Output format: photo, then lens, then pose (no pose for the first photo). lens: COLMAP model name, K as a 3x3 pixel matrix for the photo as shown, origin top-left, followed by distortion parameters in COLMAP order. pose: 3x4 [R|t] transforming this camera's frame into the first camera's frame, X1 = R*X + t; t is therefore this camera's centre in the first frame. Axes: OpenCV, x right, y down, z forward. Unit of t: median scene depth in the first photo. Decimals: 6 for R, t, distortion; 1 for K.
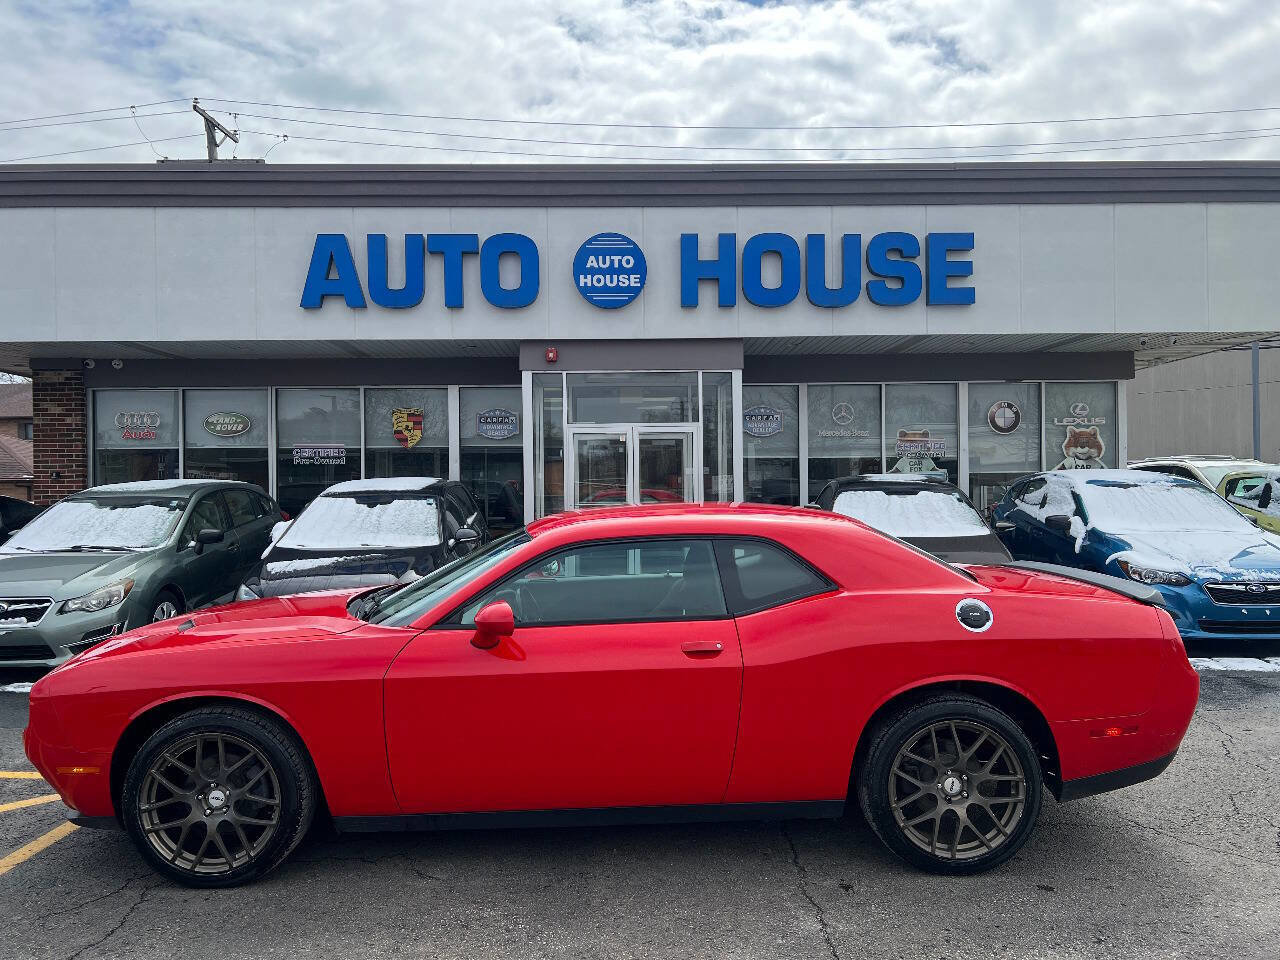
lens RADIAL K [[957.4, 0, 643.6], [0, 957.4, 484.2], [0, 0, 1]] dist [0.066612, -0.074347]
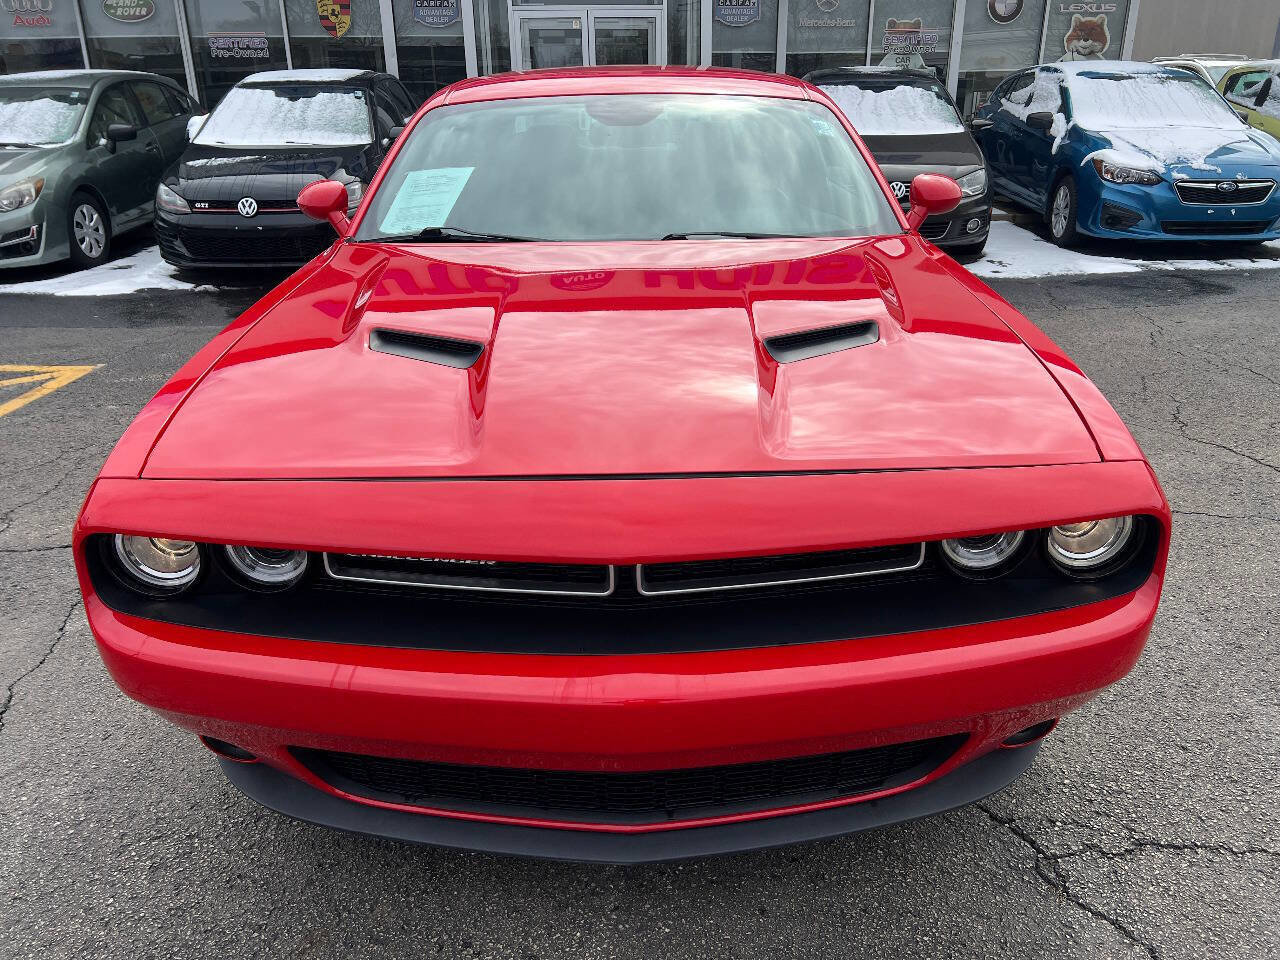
lens RADIAL K [[957.4, 0, 650.9], [0, 957.4, 491.3], [0, 0, 1]] dist [0.066612, -0.074347]
pose [[0.999697, -0.007460, 0.023460, 0.023866], [-0.001753, 0.928985, 0.370114, 0.022162], [-0.024555, -0.370042, 0.928690, 0.005039]]
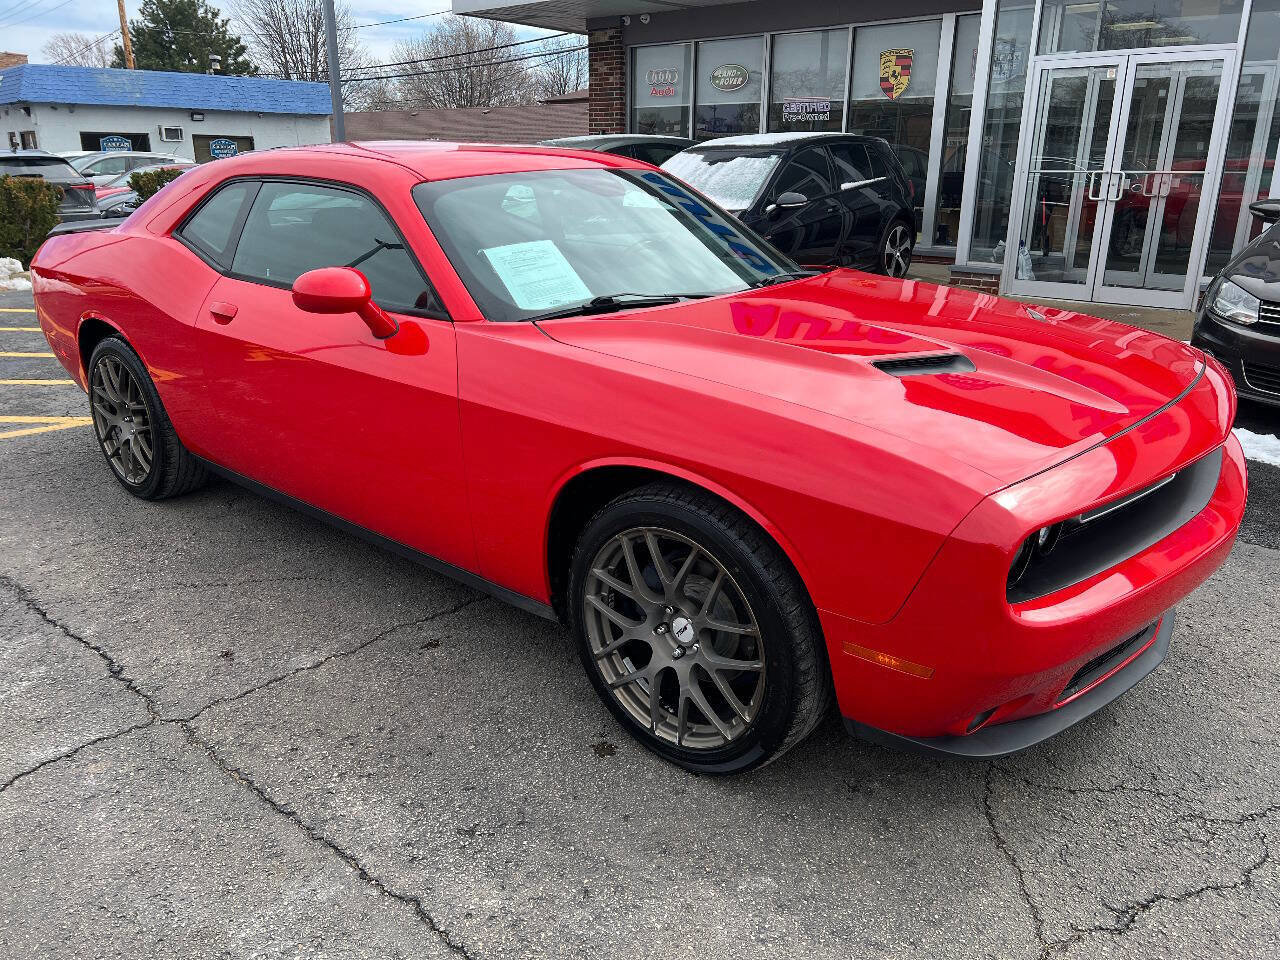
lens RADIAL K [[957.4, 0, 643.6], [0, 957.4, 468.0], [0, 0, 1]] dist [0.066612, -0.074347]
pose [[0.724552, 0.226650, -0.650887, 0.270493], [-0.016976, 0.949964, 0.311897, 0.011134], [0.689011, -0.214936, 0.692147, 0.203212]]
